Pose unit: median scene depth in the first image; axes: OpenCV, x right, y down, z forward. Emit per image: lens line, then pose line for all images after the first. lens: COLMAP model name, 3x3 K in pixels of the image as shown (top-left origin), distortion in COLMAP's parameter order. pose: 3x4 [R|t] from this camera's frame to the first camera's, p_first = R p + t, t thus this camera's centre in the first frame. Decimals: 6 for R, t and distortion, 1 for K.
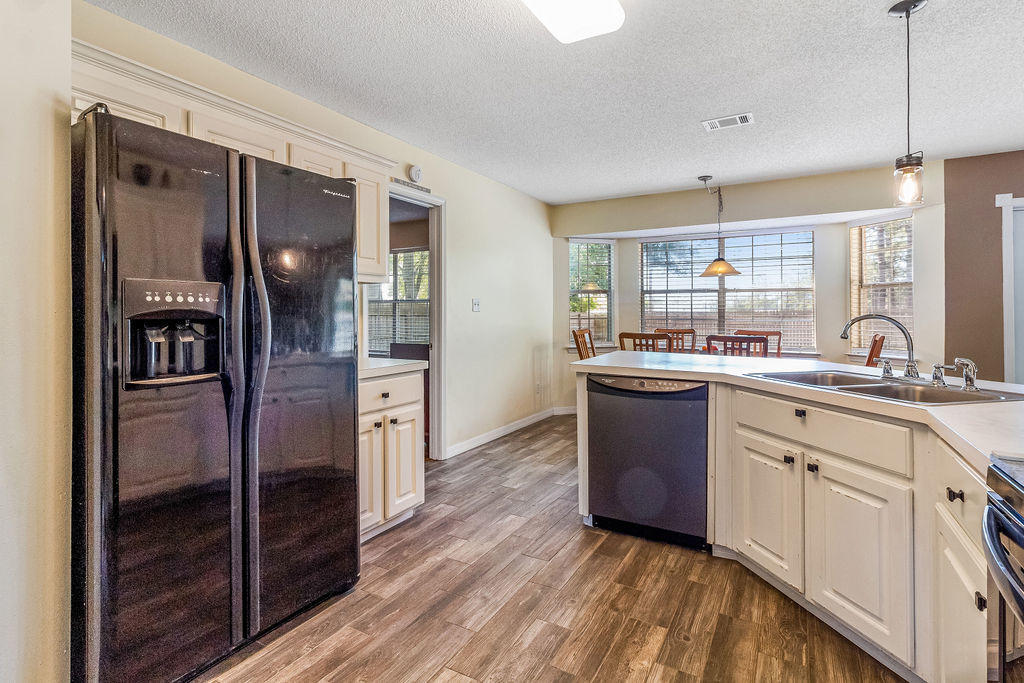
lens RADIAL K [[480.6, 0, 520.5], [0, 480.6, 312.1], [0, 0, 1]] dist [0.003724, 0.000335]
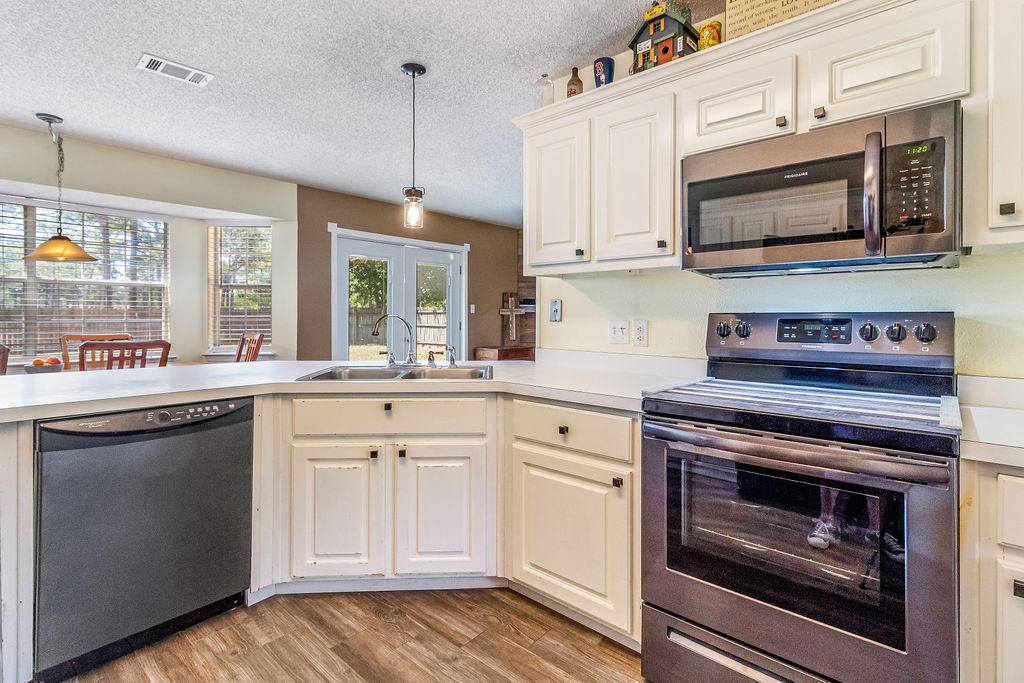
lens RADIAL K [[480.6, 0, 519.2], [0, 480.6, 318.2], [0, 0, 1]] dist [0.003724, 0.000335]
pose [[0.228076, -0.007373, 0.973616, -0.308136], [-0.004783, 0.999951, 0.008692, 0.003013], [-0.973632, -0.006639, 0.228029, 0.381141]]
